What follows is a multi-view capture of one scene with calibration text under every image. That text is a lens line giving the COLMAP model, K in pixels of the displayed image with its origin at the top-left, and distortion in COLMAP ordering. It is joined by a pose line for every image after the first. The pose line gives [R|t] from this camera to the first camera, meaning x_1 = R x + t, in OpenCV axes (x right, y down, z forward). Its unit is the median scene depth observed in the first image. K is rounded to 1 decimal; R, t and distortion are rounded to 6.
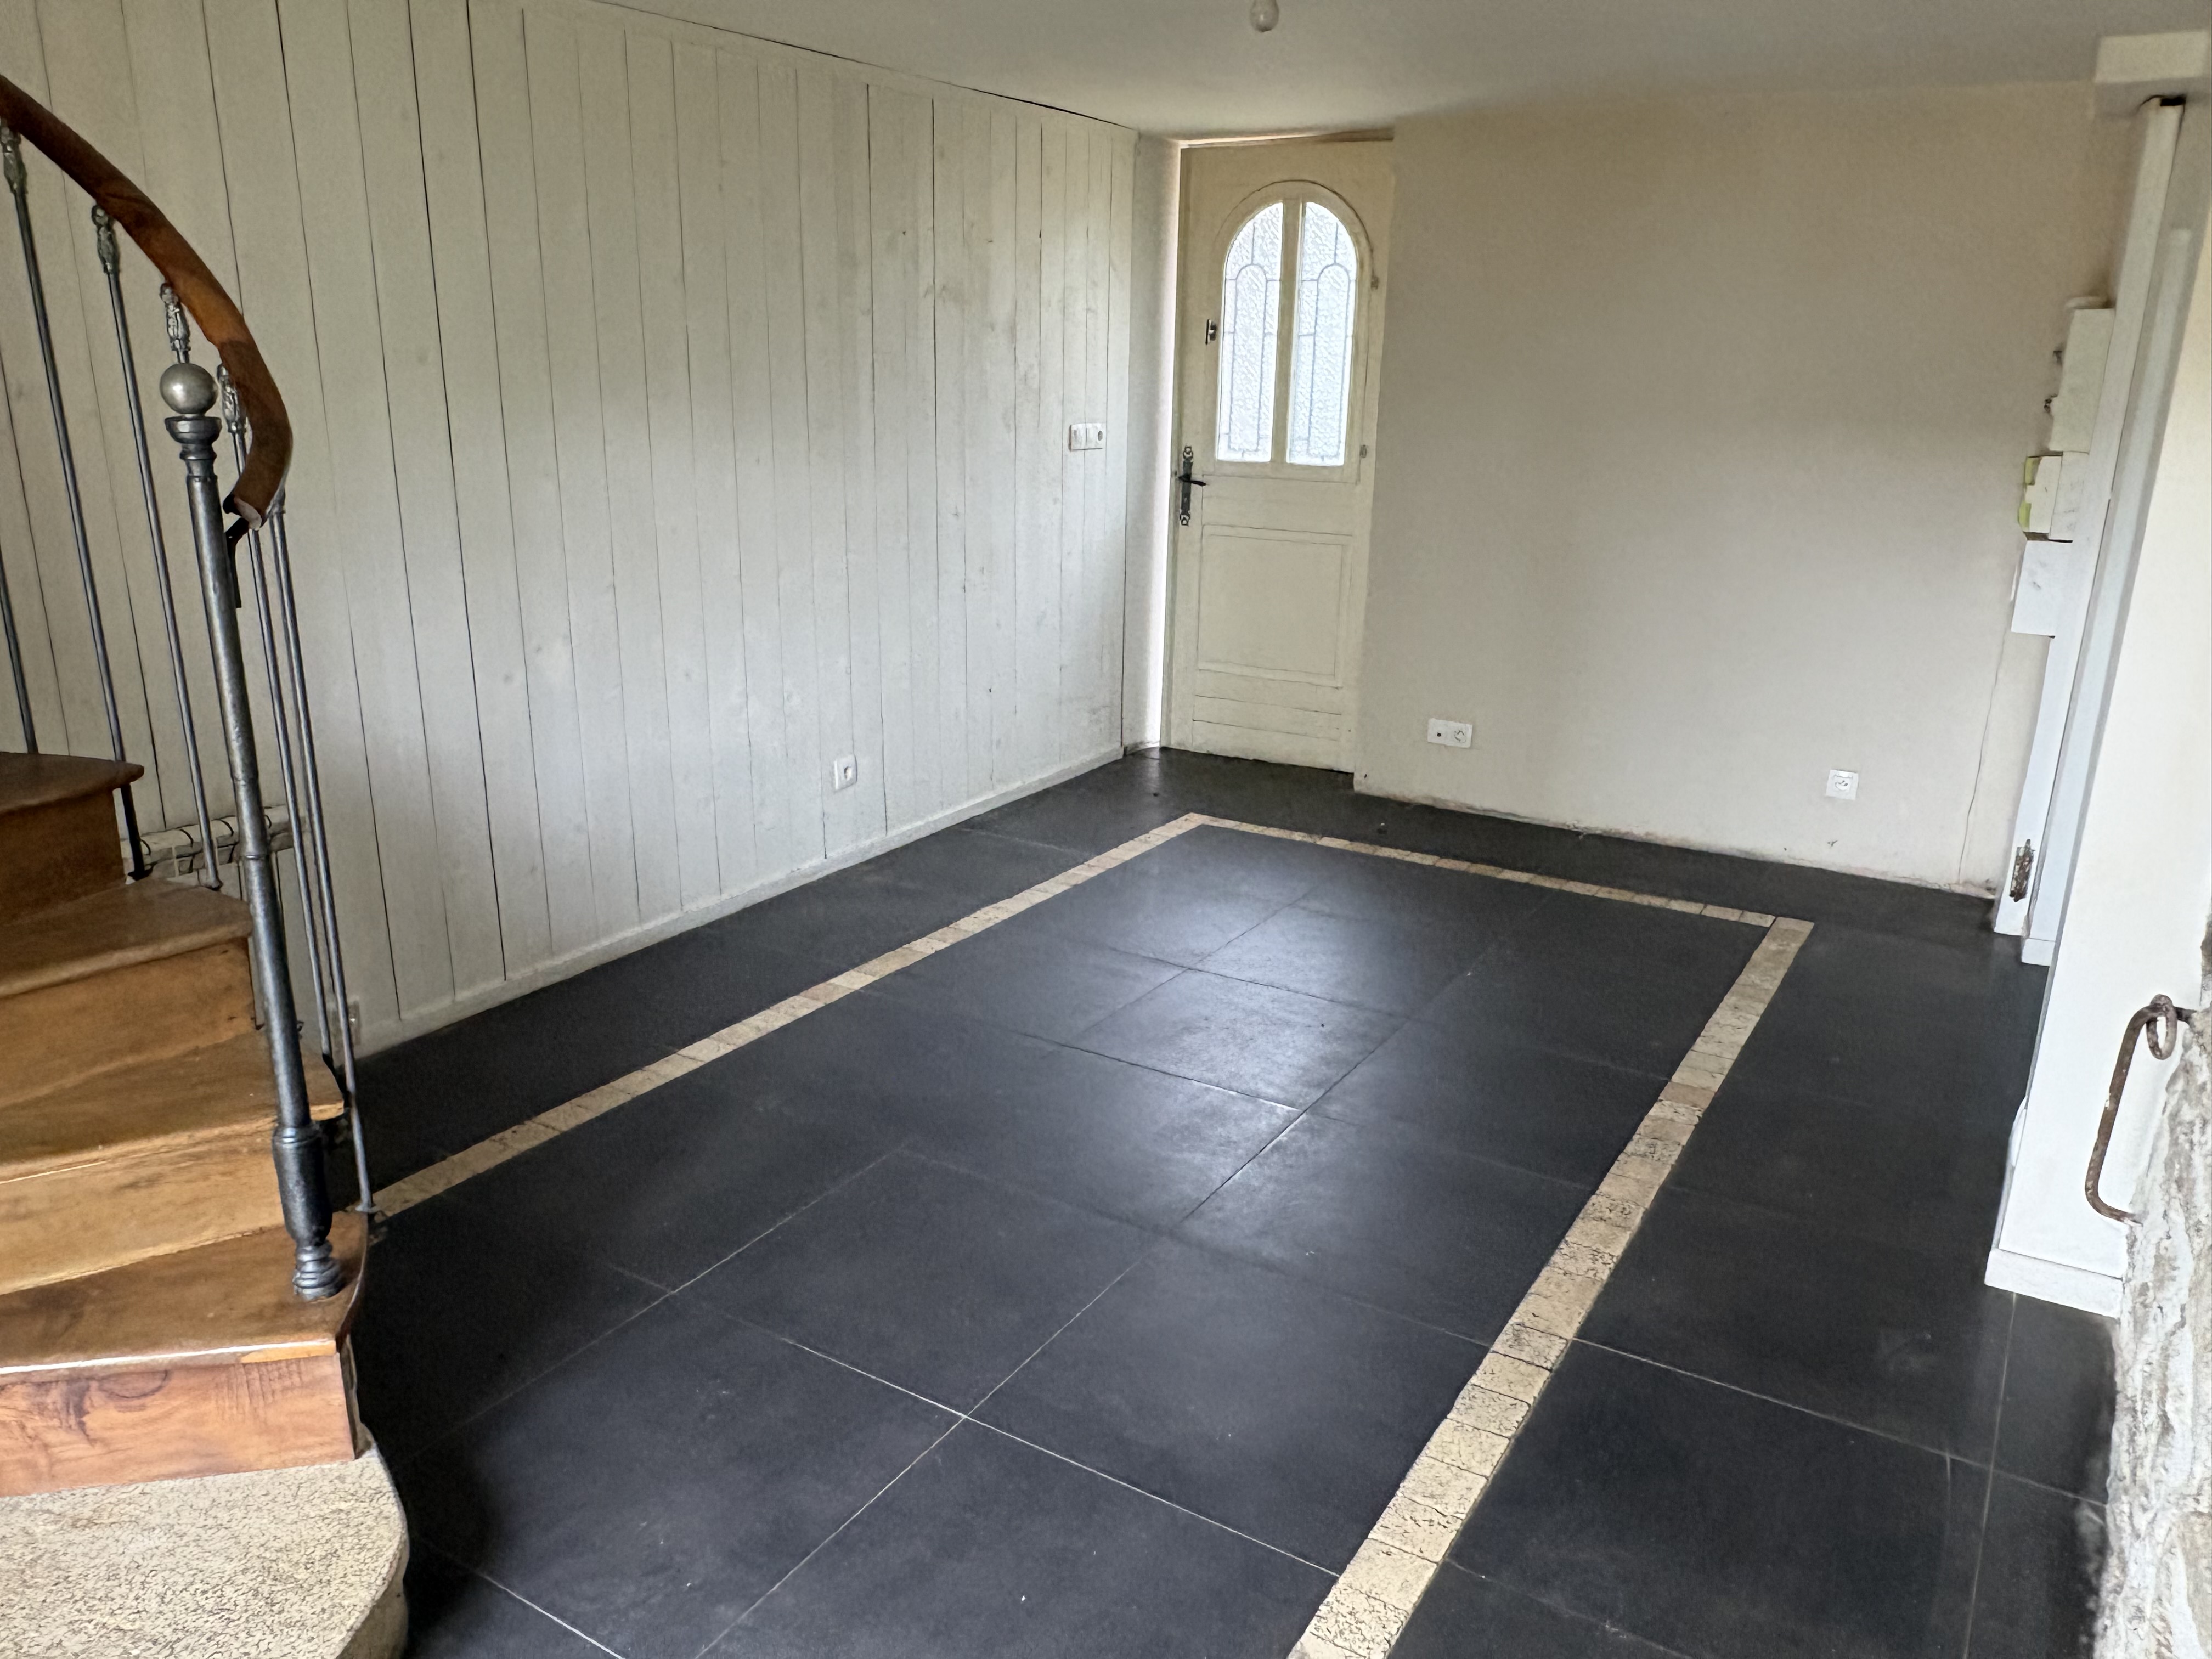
lens RADIAL K [[1602.4, 0, 1106.0], [0, 1602.4, 829.5], [0, 0, 1]] dist [-0.001360, -0.000446]
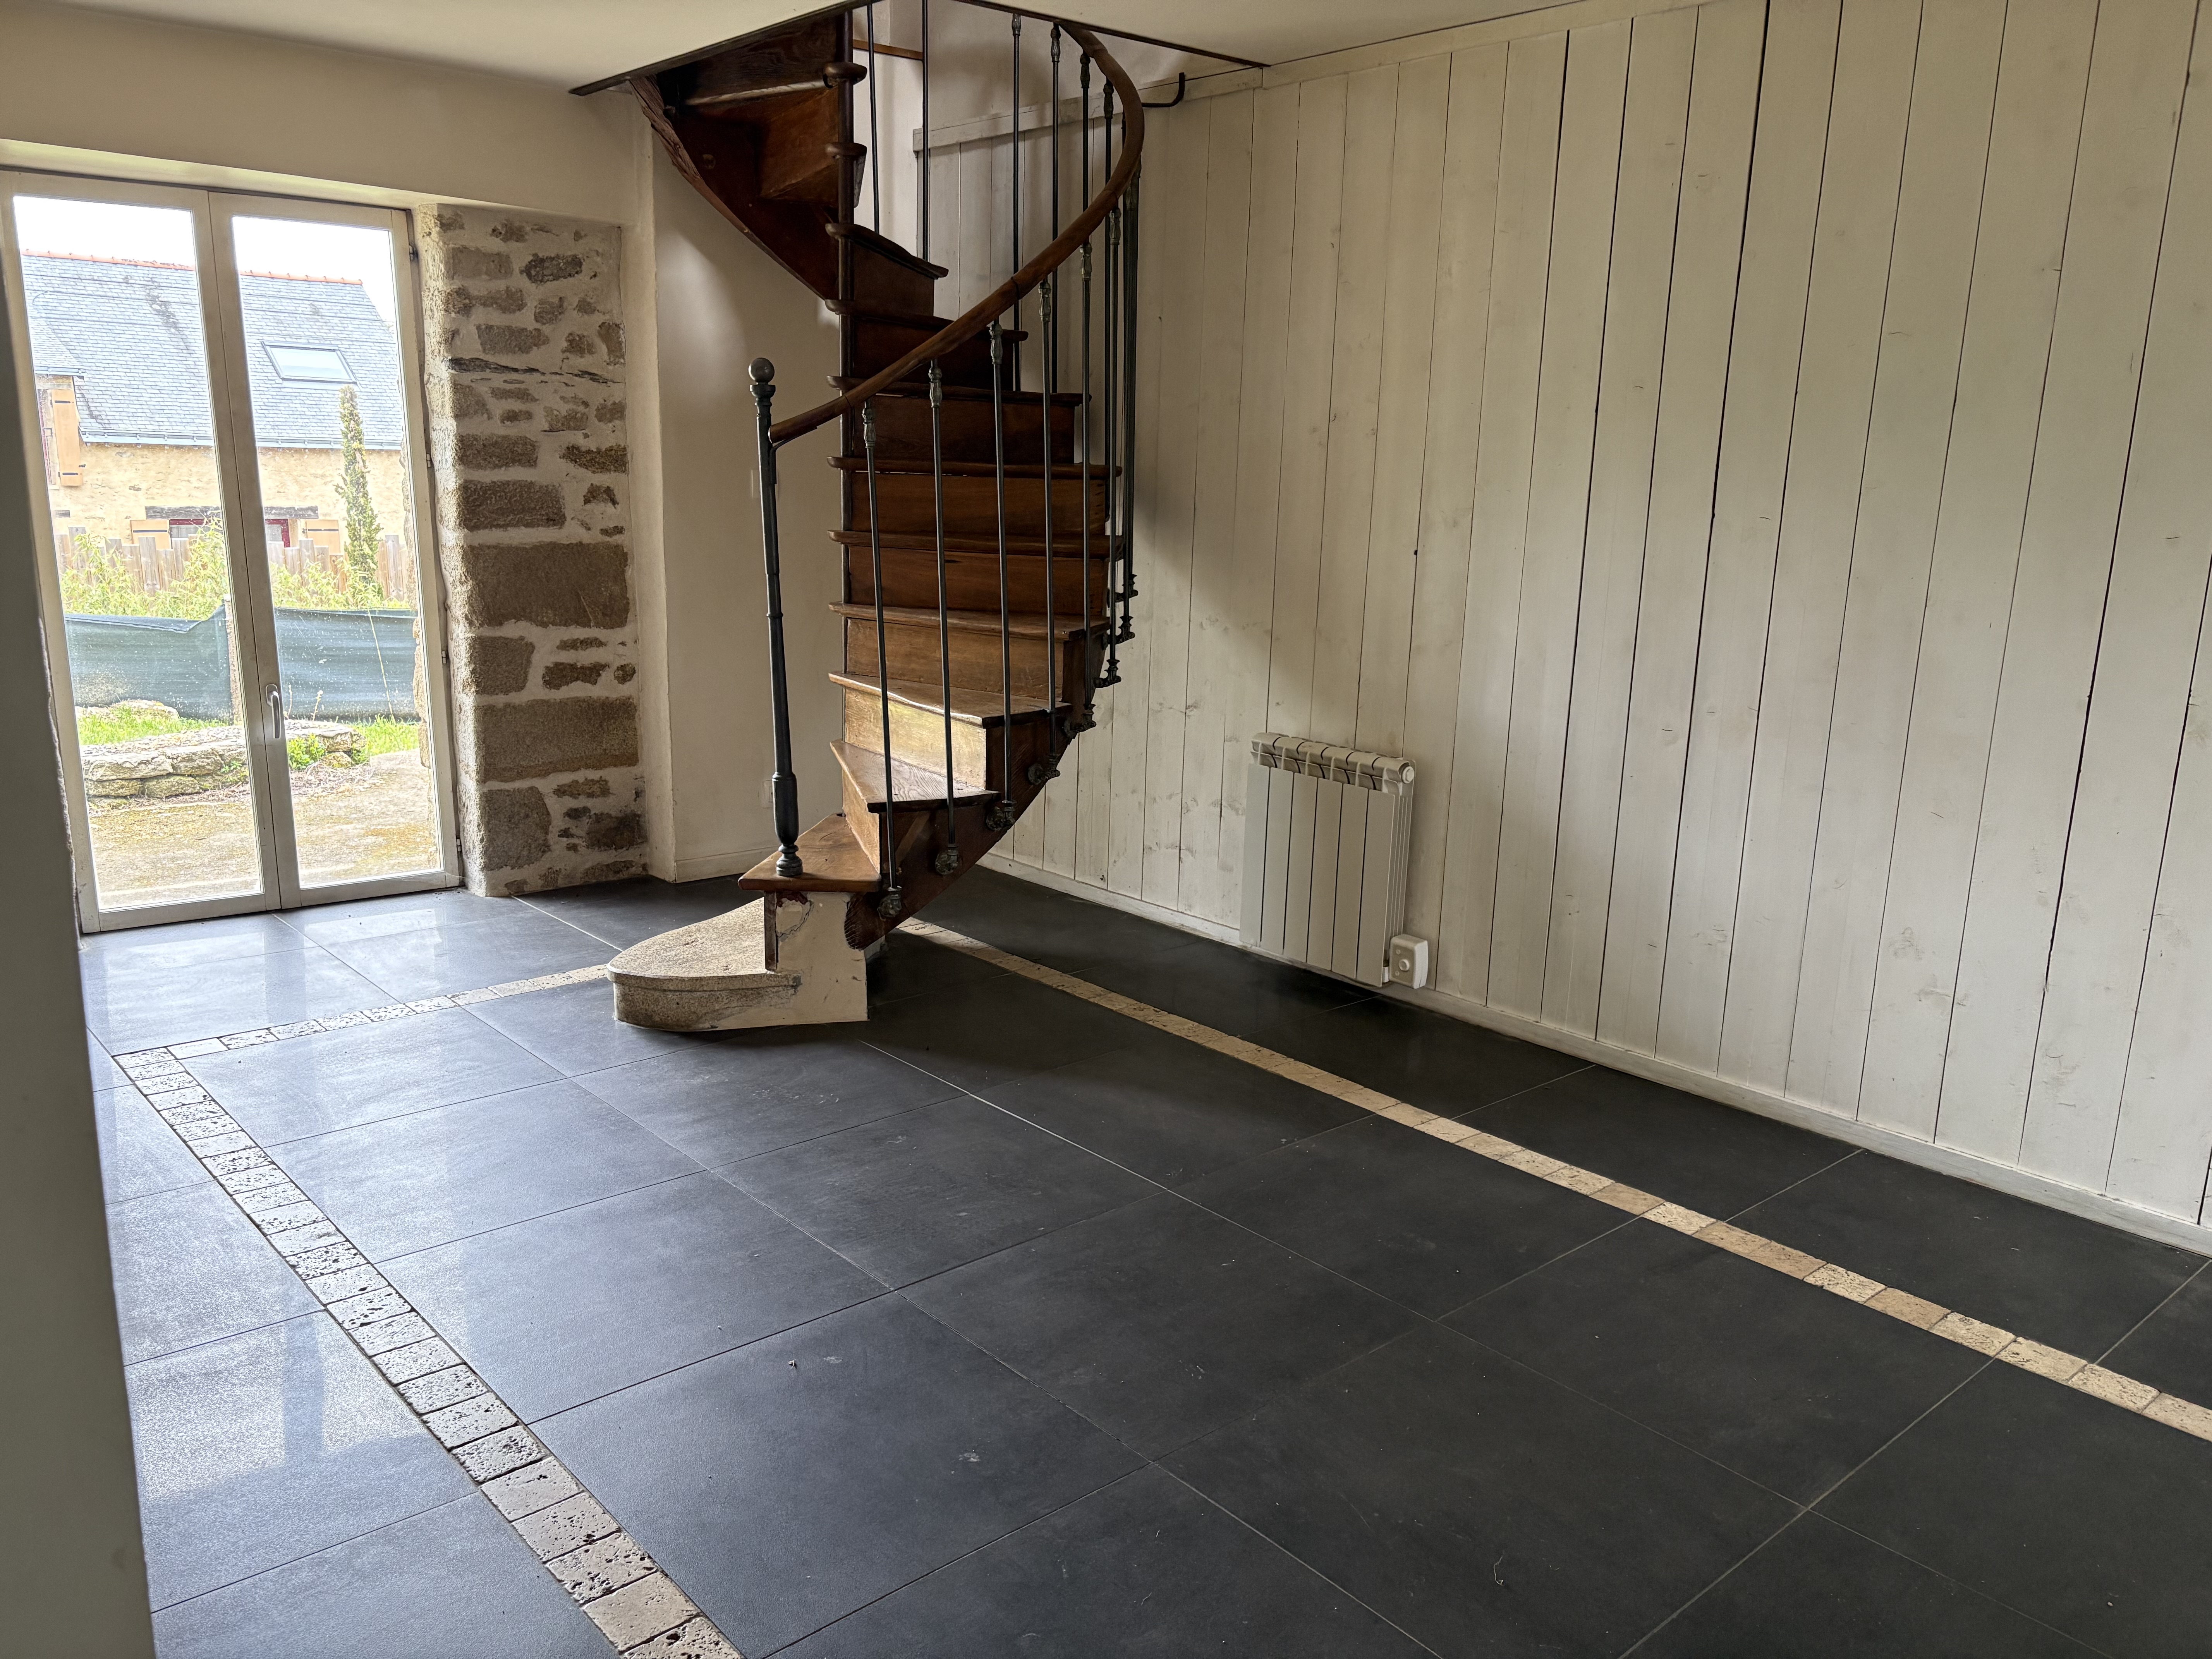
lens RADIAL K [[1677.1, 0, 1106.0], [0, 1677.1, 829.5], [0, 0, 1]] dist [0.010248, -0.026230]
pose [[-0.279843, 0.180173, -0.942988, 0.615262], [-0.310414, 0.912491, 0.266465, -0.192448], [0.908477, 0.367285, -0.199426, 0.889600]]
